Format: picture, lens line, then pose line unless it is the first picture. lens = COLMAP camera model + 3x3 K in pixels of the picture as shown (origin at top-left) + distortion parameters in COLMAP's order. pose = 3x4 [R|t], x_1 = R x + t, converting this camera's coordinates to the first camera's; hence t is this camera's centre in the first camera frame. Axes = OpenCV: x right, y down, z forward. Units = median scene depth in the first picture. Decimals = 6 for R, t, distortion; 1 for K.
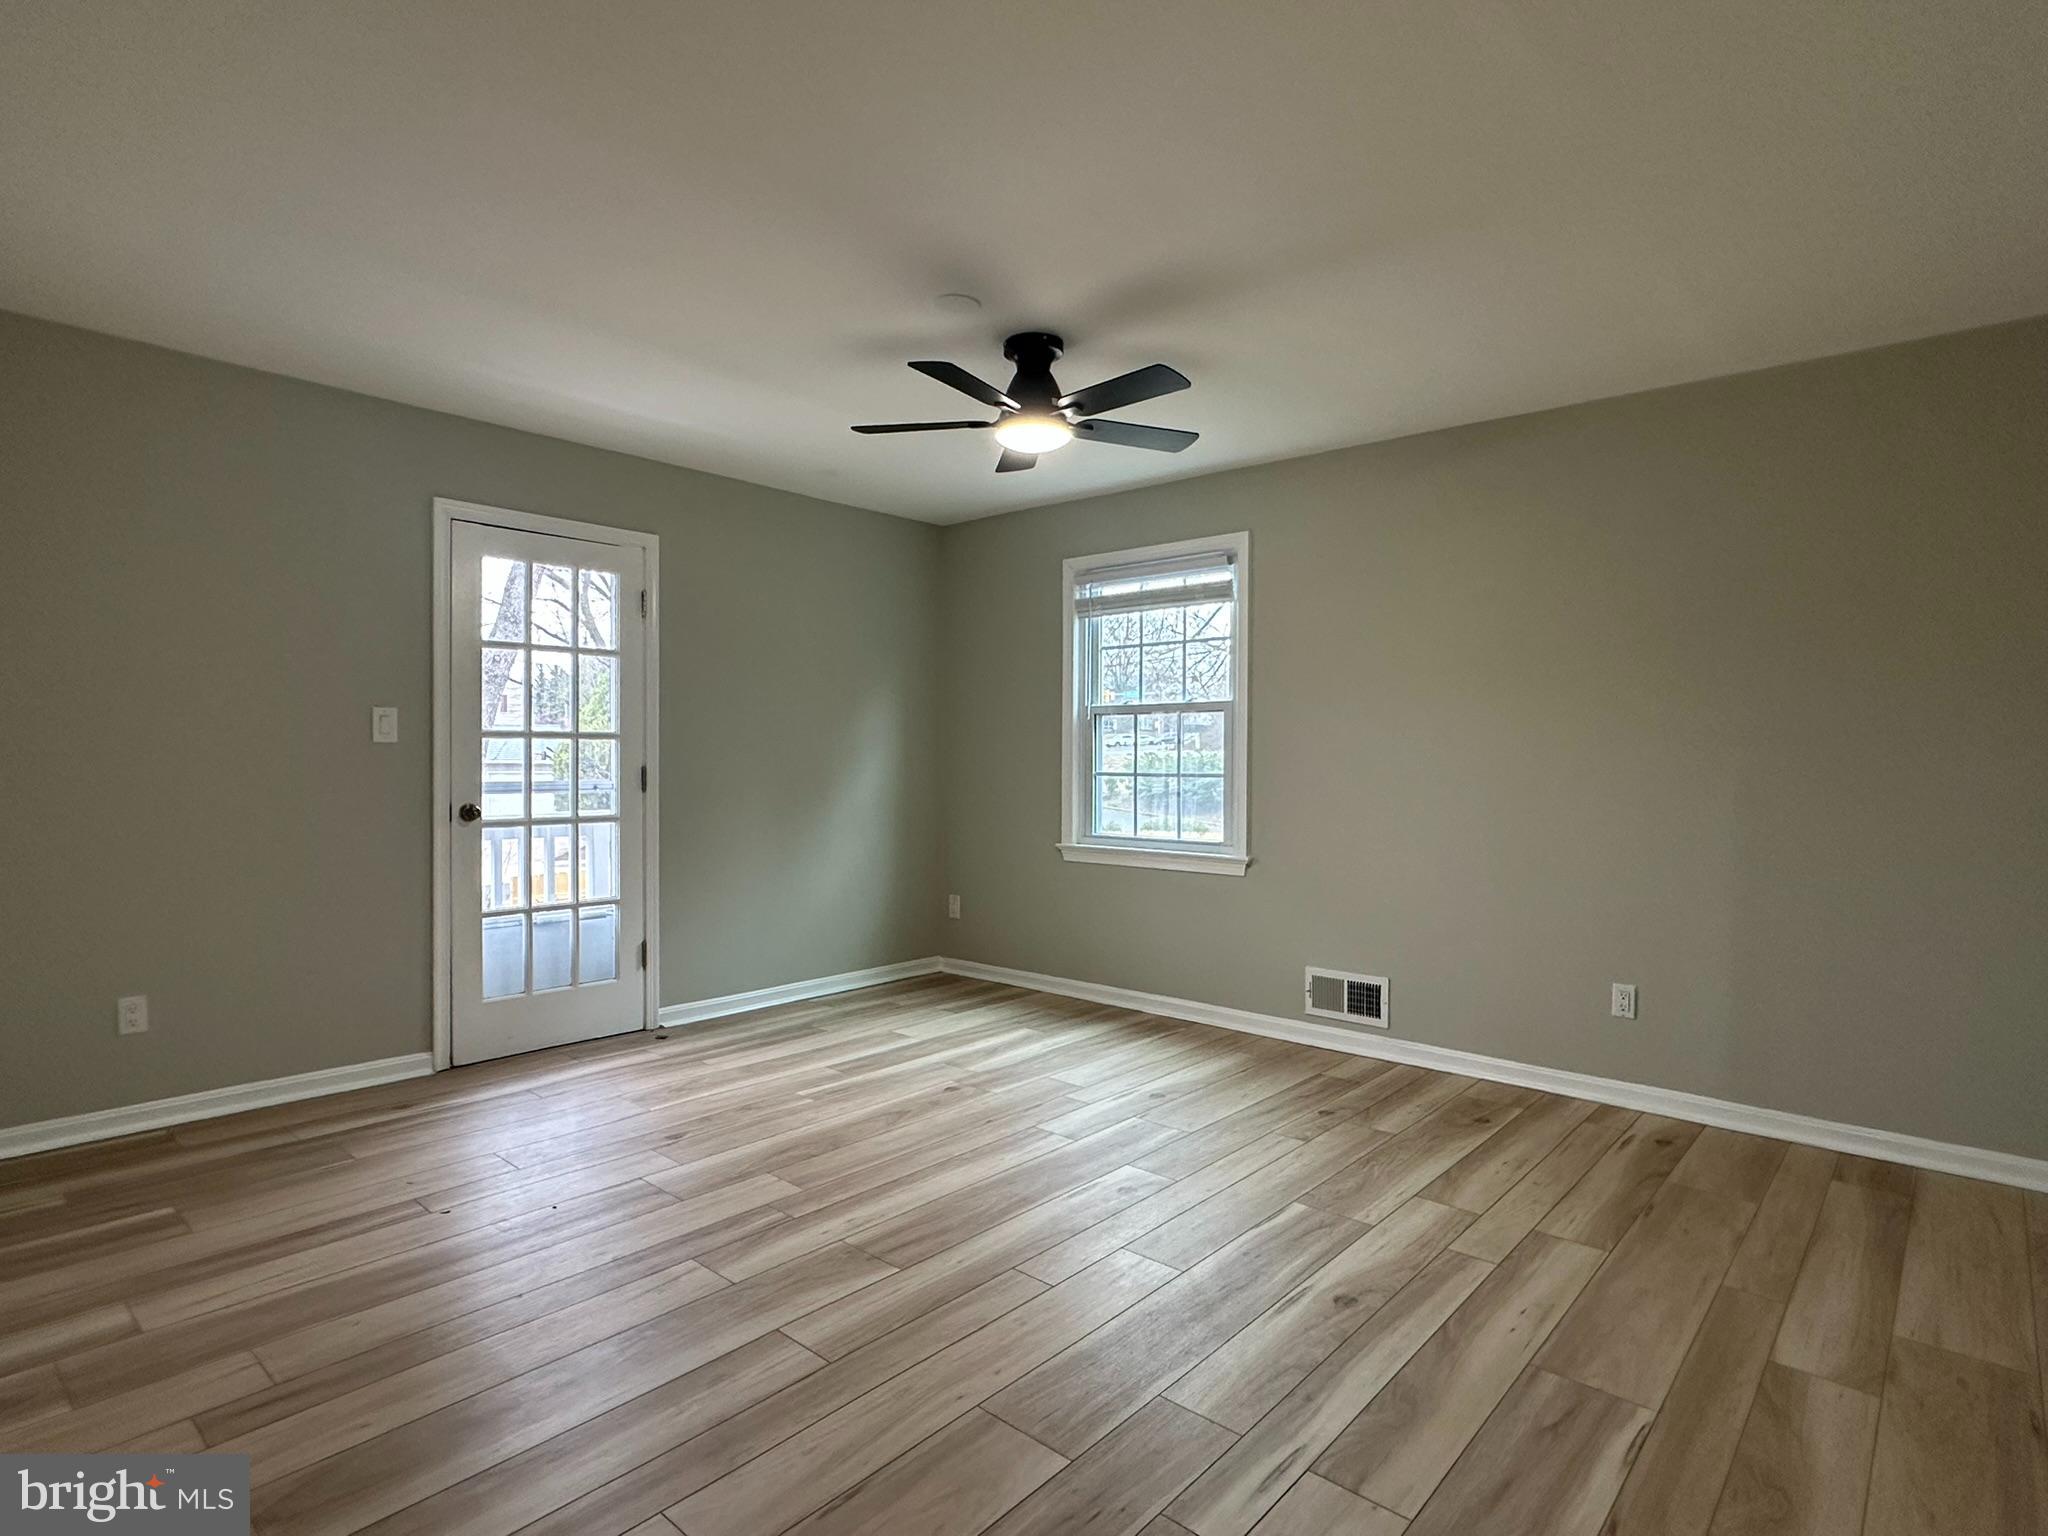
lens RADIAL K [[1075.6, 0, 1020.2], [0, 1075.6, 764.3], [0, 0, 1]] dist [-0.005427, 0.002556]
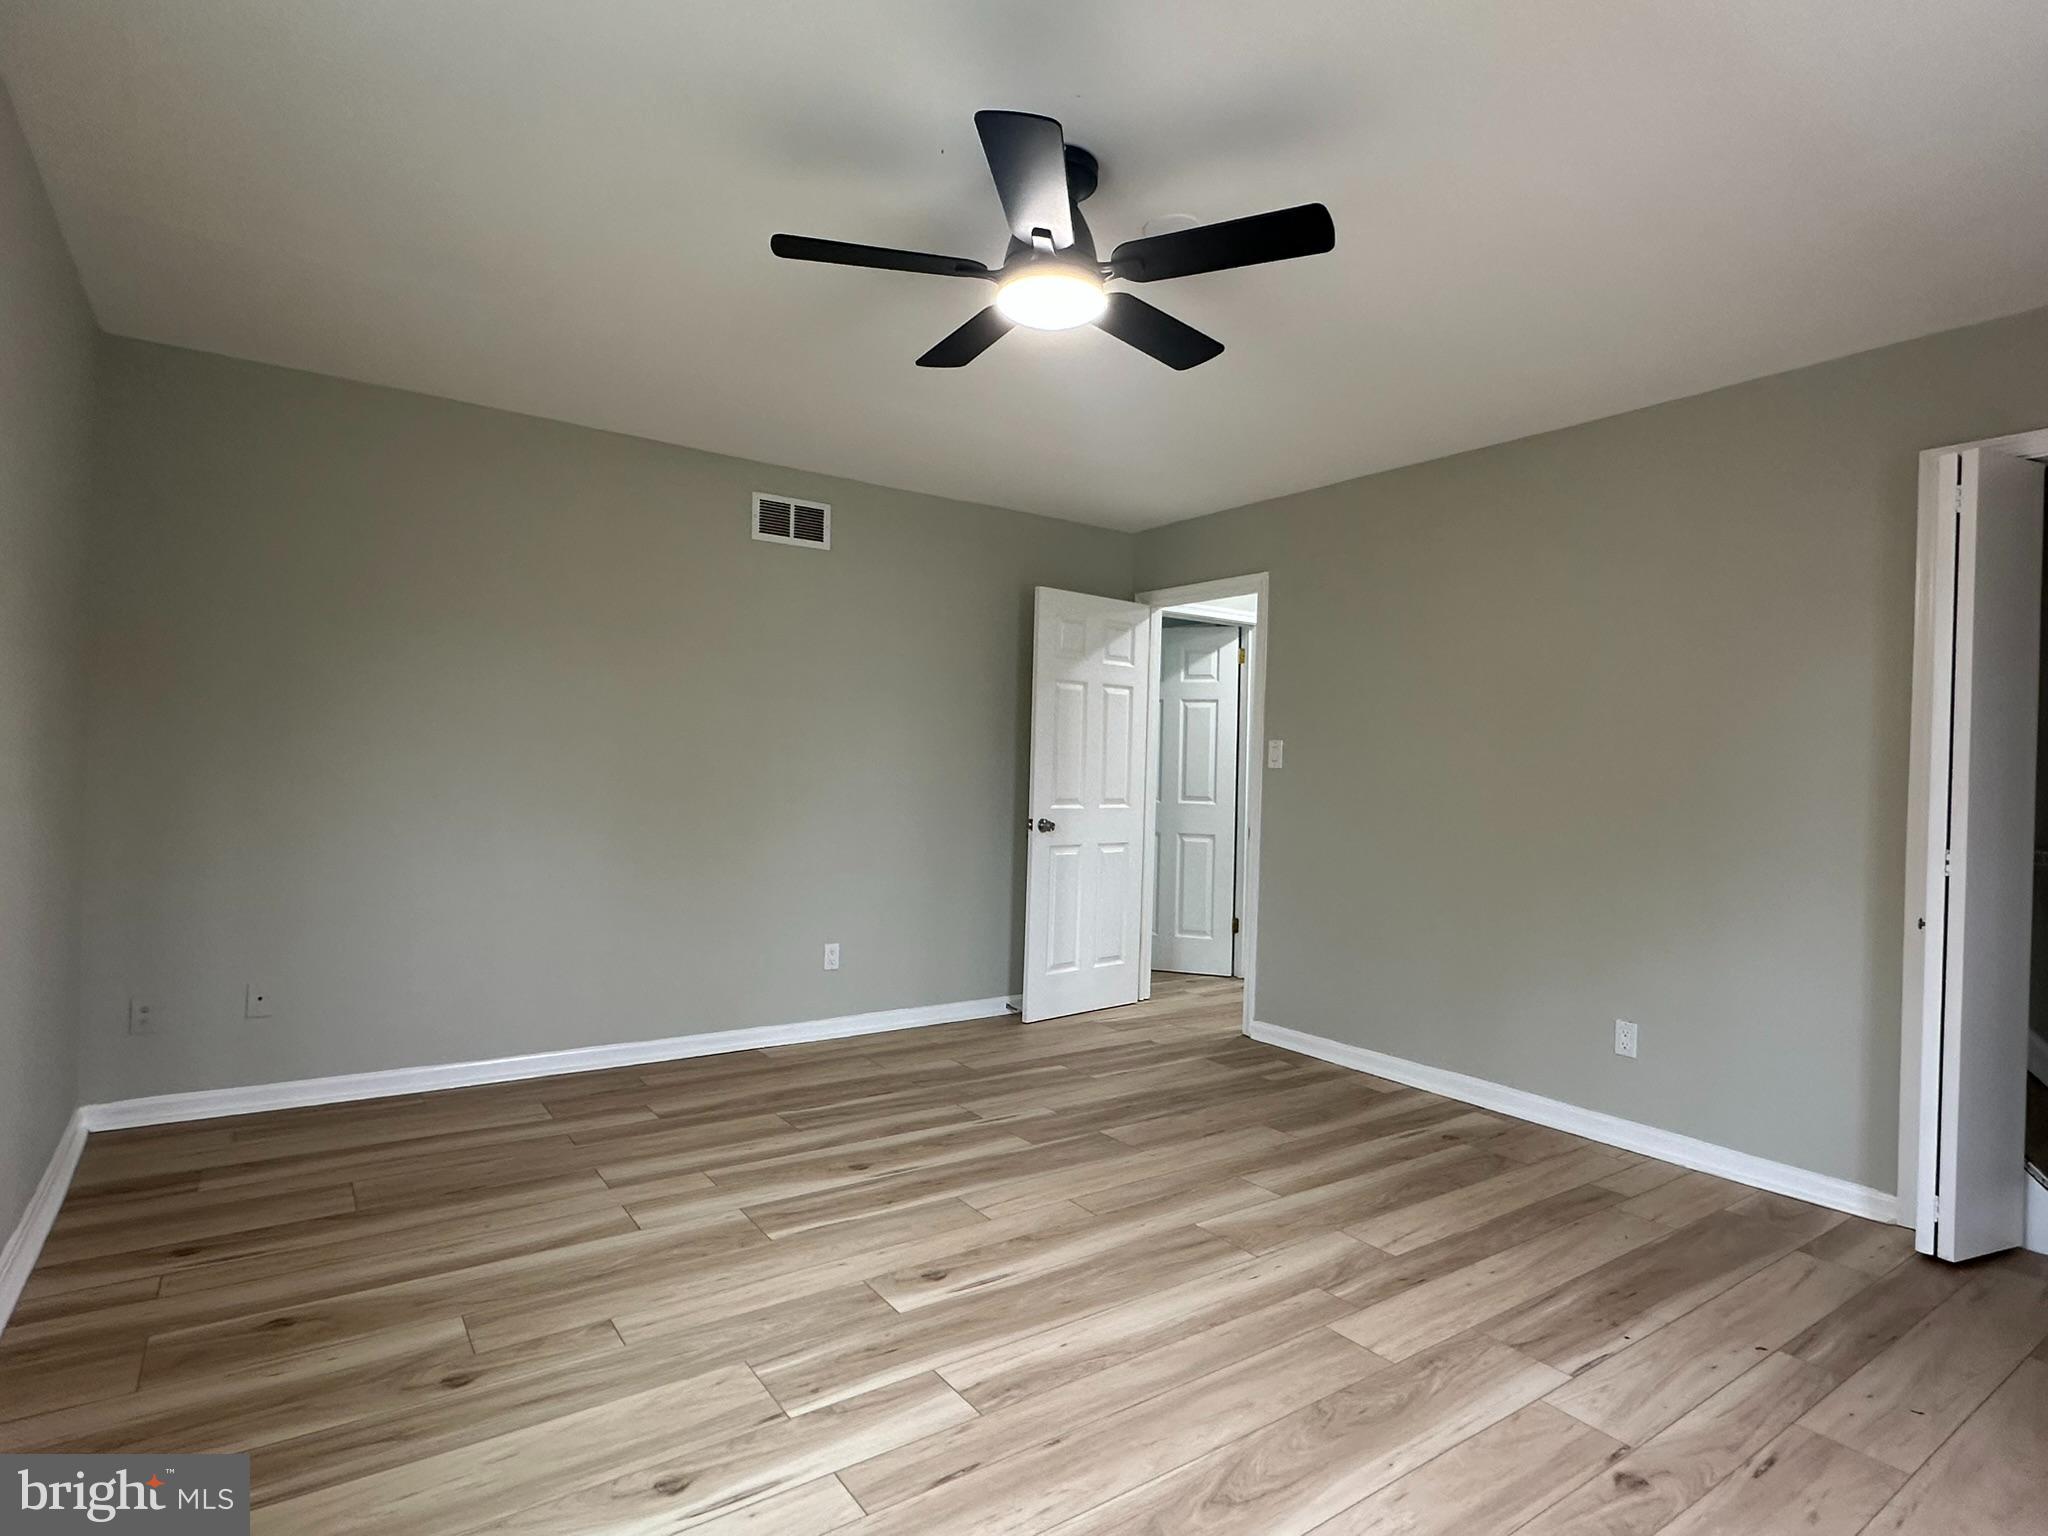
lens RADIAL K [[1075.6, 0, 1016.8], [0, 1075.6, 773.4], [0, 0, 1]] dist [-0.005427, 0.002556]
pose [[-0.972290, -0.036000, 0.230988, -0.124943], [-0.032773, 0.999304, 0.017795, -0.015204], [-0.231468, 0.009731, -0.972794, 1.549110]]
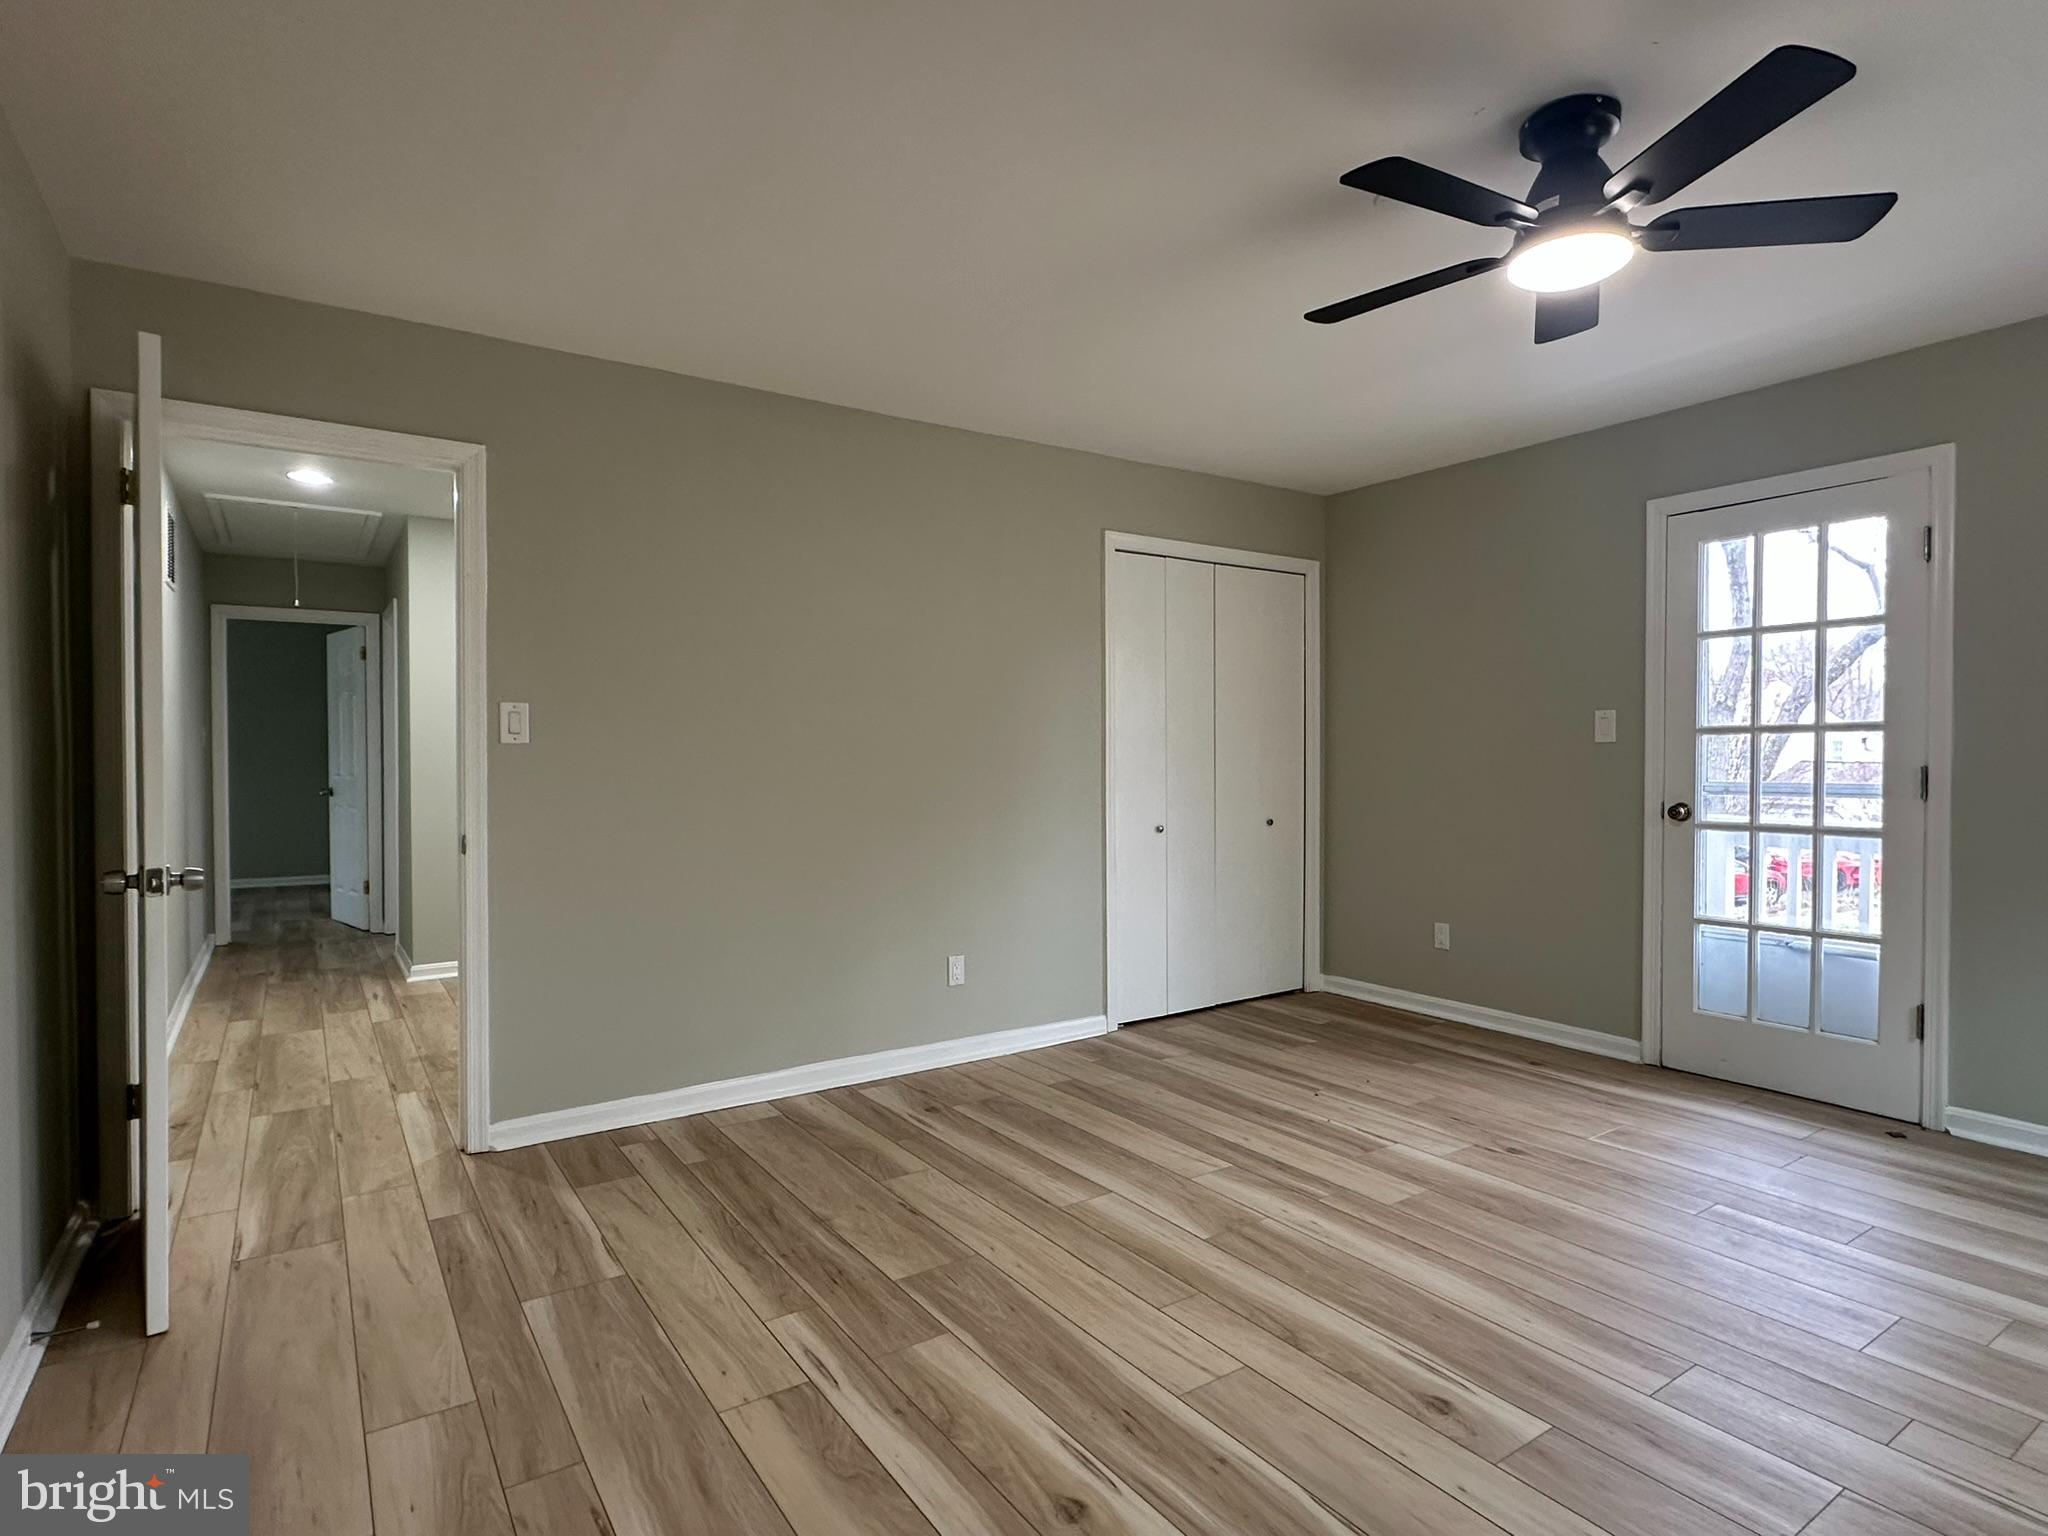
lens RADIAL K [[1075.6, 0, 1021.9], [0, 1075.6, 765.0], [0, 0, 1]] dist [-0.005427, 0.002556]
pose [[-0.247287, 0.000840, -0.968942, 0.683973], [-0.006986, 0.999972, 0.002650, 0.004681], [0.968917, 0.007425, -0.247274, 0.781967]]
